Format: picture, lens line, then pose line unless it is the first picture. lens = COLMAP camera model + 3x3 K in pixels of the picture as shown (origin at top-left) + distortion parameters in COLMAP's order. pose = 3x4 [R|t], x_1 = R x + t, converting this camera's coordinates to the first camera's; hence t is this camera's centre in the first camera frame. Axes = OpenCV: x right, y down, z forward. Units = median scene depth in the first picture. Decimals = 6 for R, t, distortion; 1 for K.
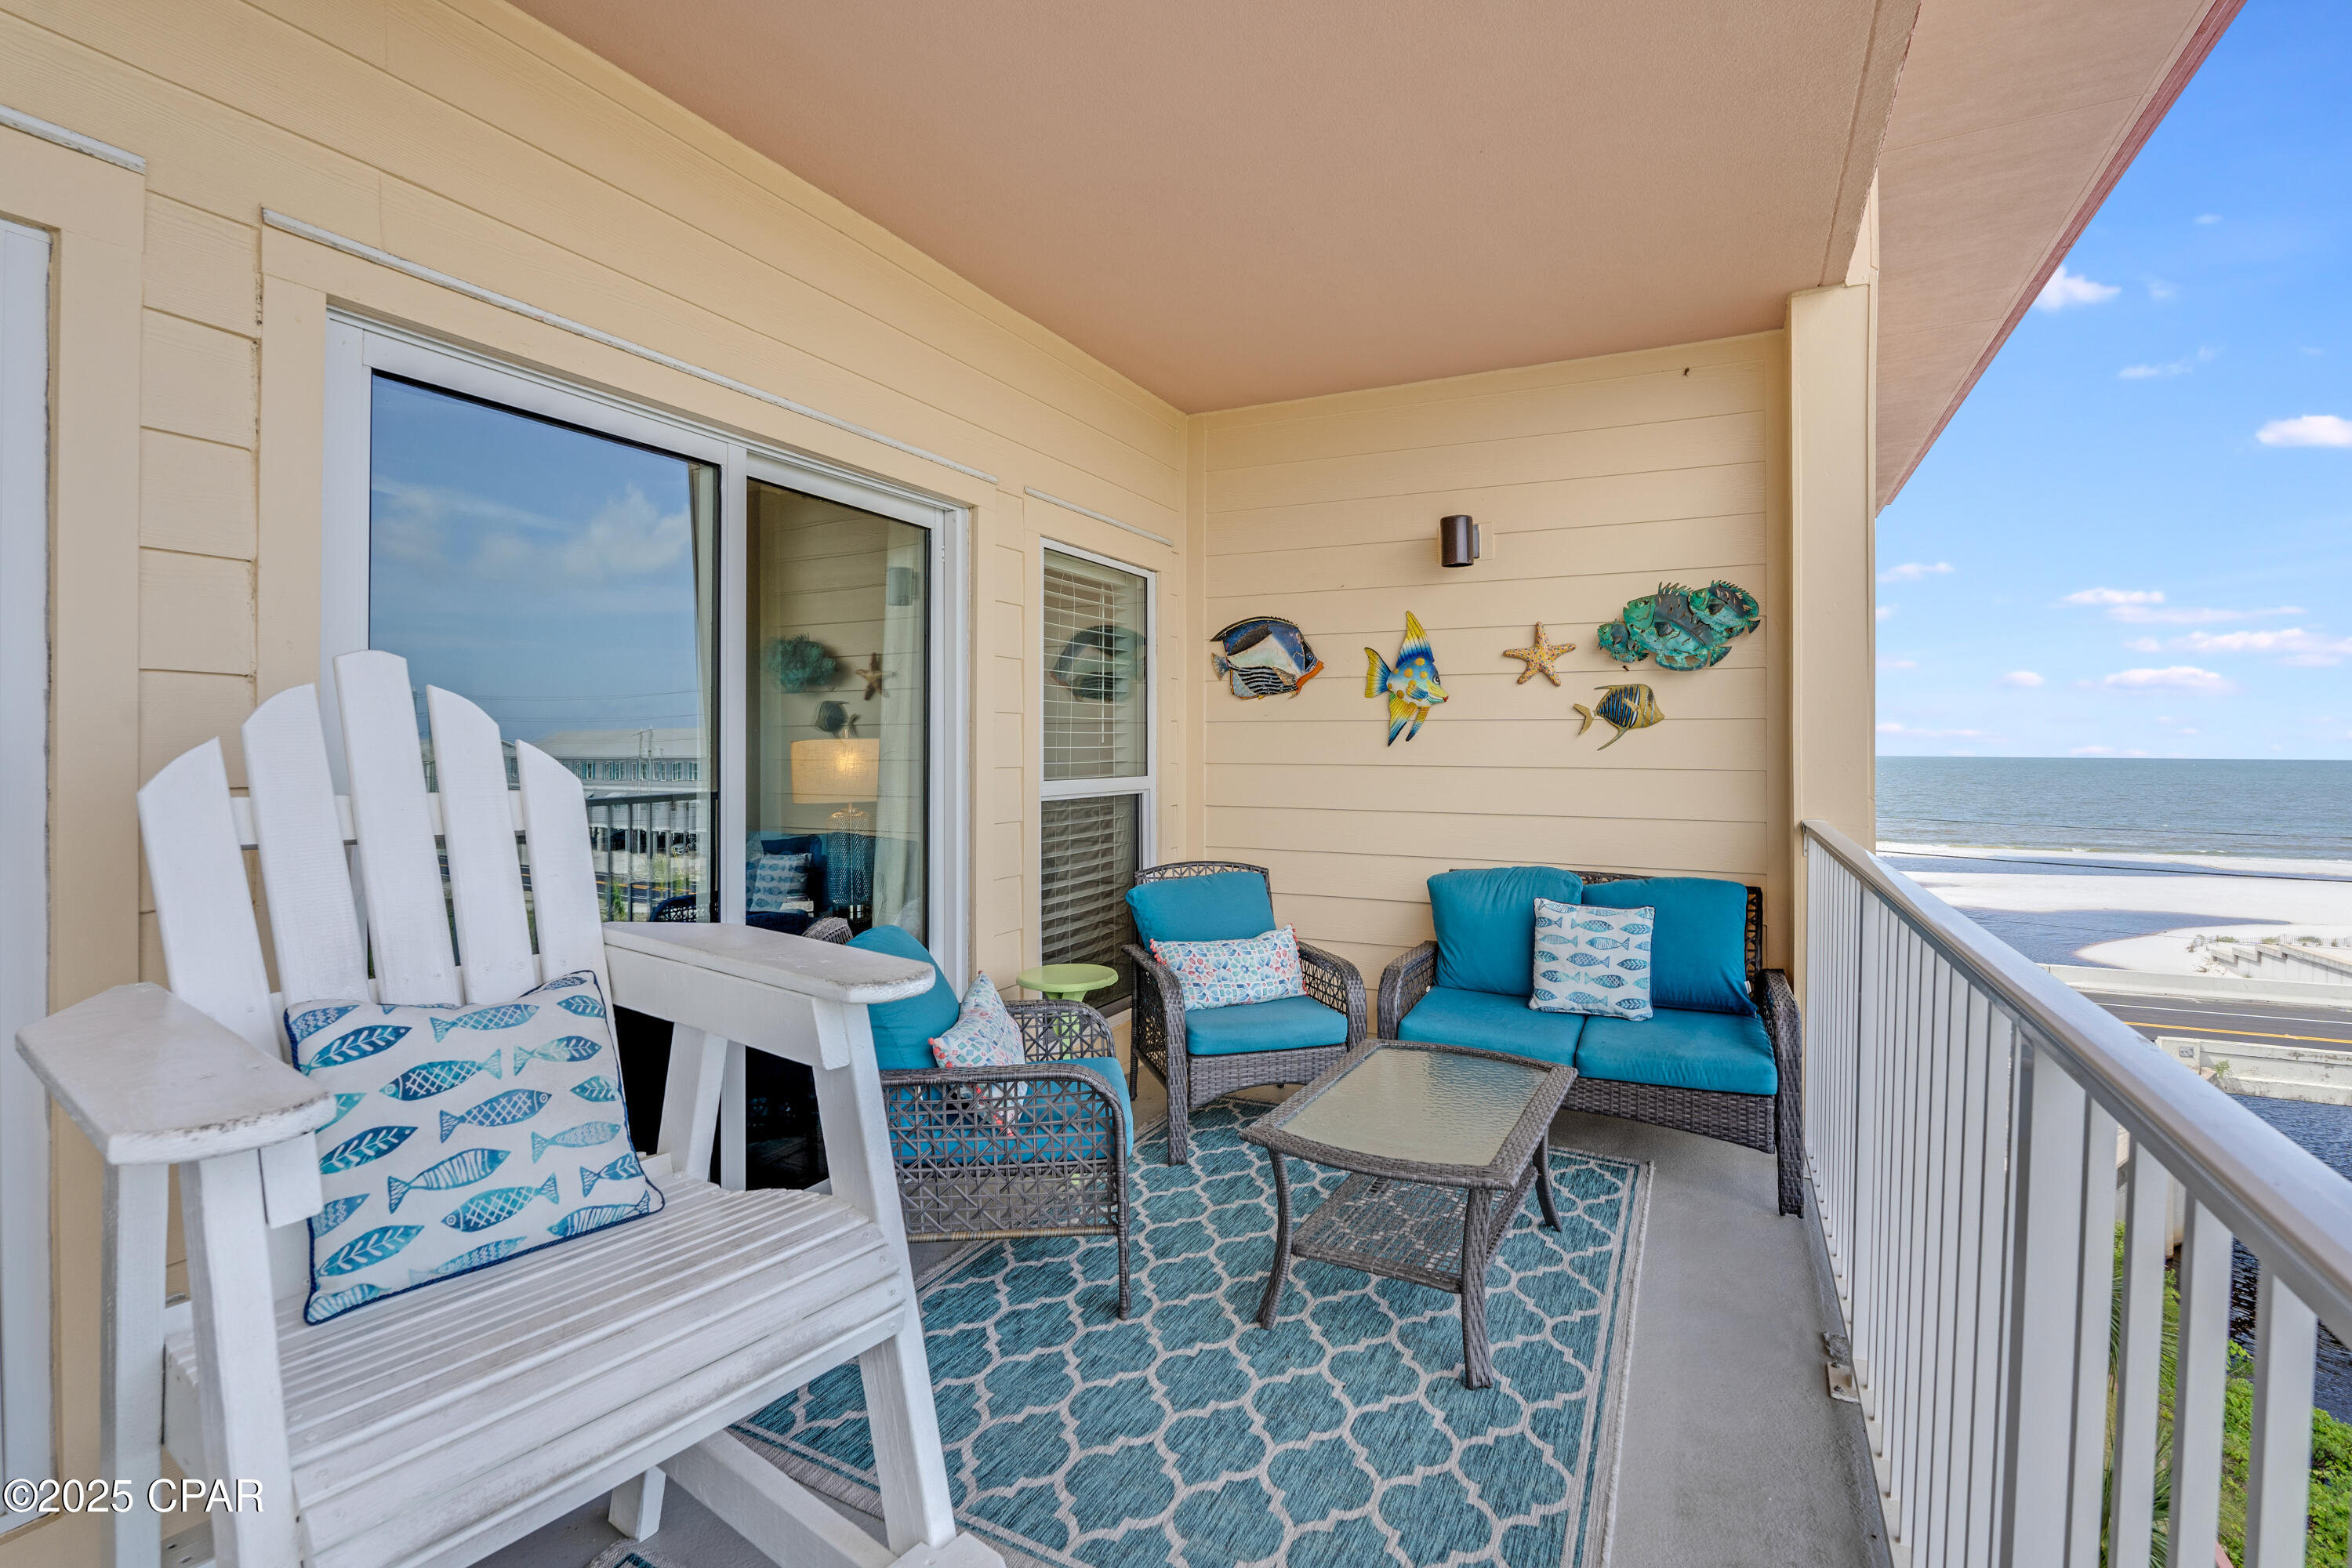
lens RADIAL K [[1068.4, 0, 1177.3], [0, 1068.4, 765.7], [0, 0, 1]] dist [-0.002018, -0.001412]
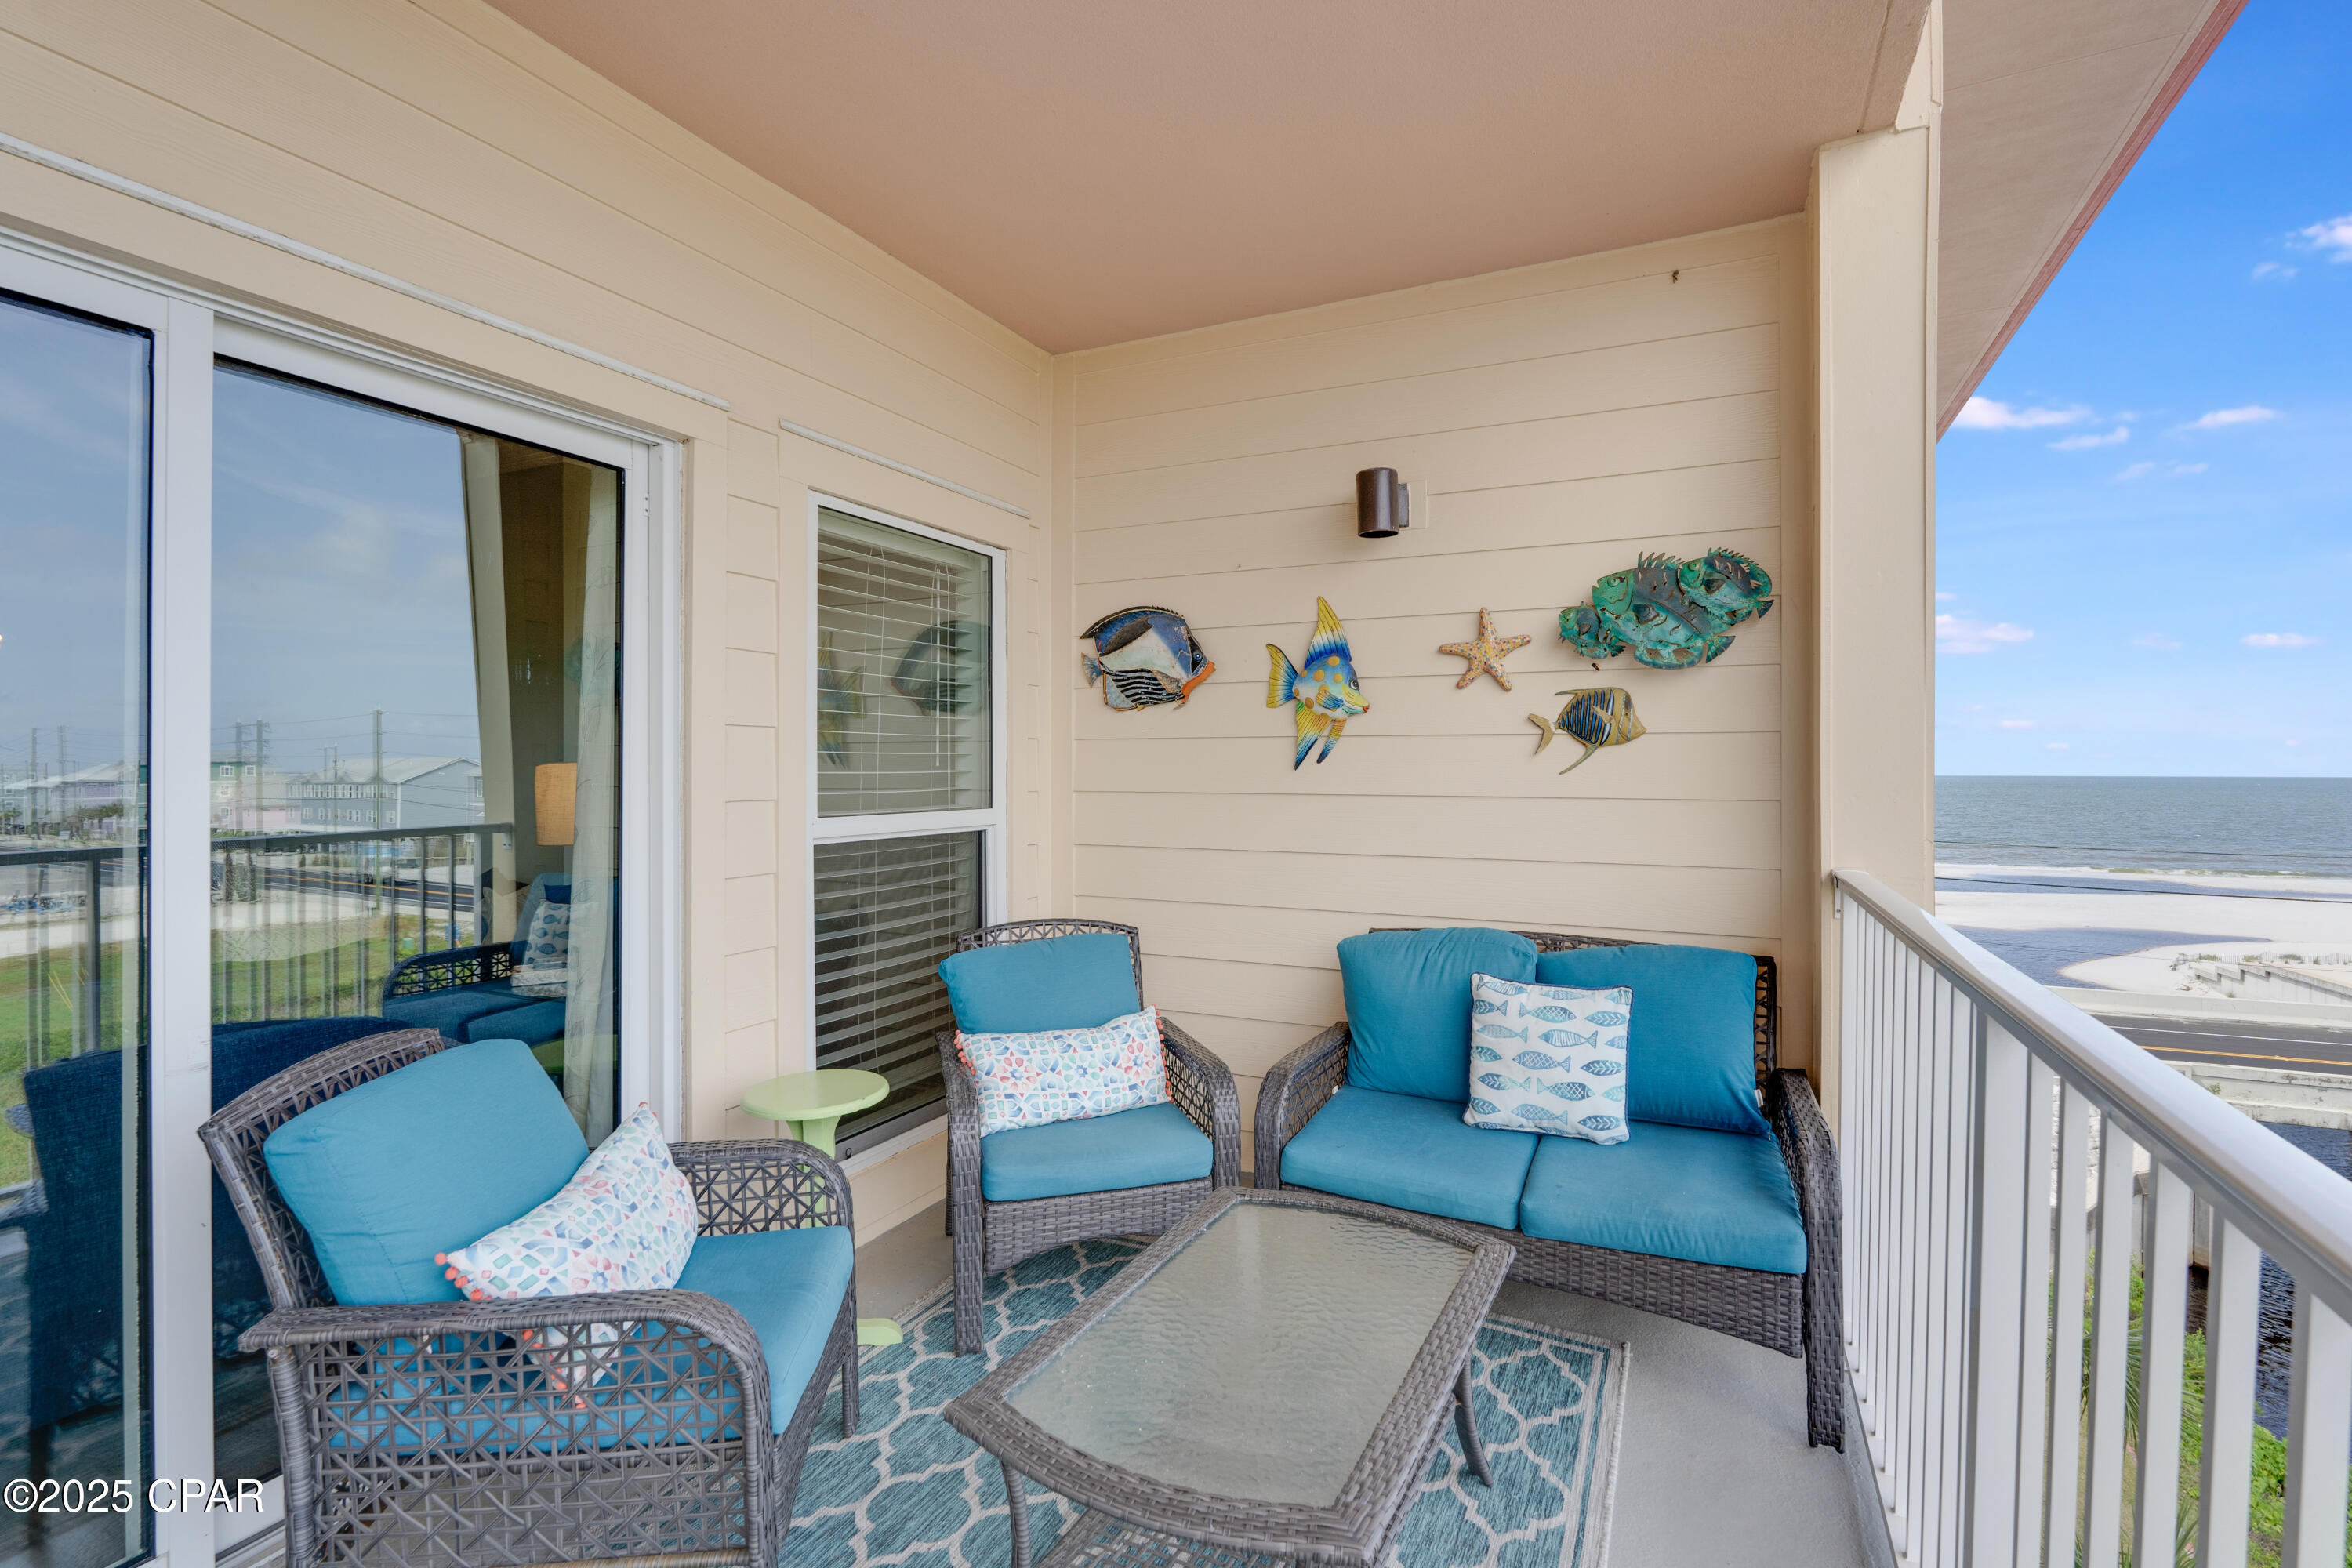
lens RADIAL K [[1068.4, 0, 1170.8], [0, 1068.4, 795.8], [0, 0, 1]] dist [-0.002018, -0.001412]
pose [[0.999979, -0.003044, 0.005773, 0.117974], [0.002998, 0.999964, 0.007883, -0.006229], [-0.005796, -0.007865, 0.999952, 0.251415]]
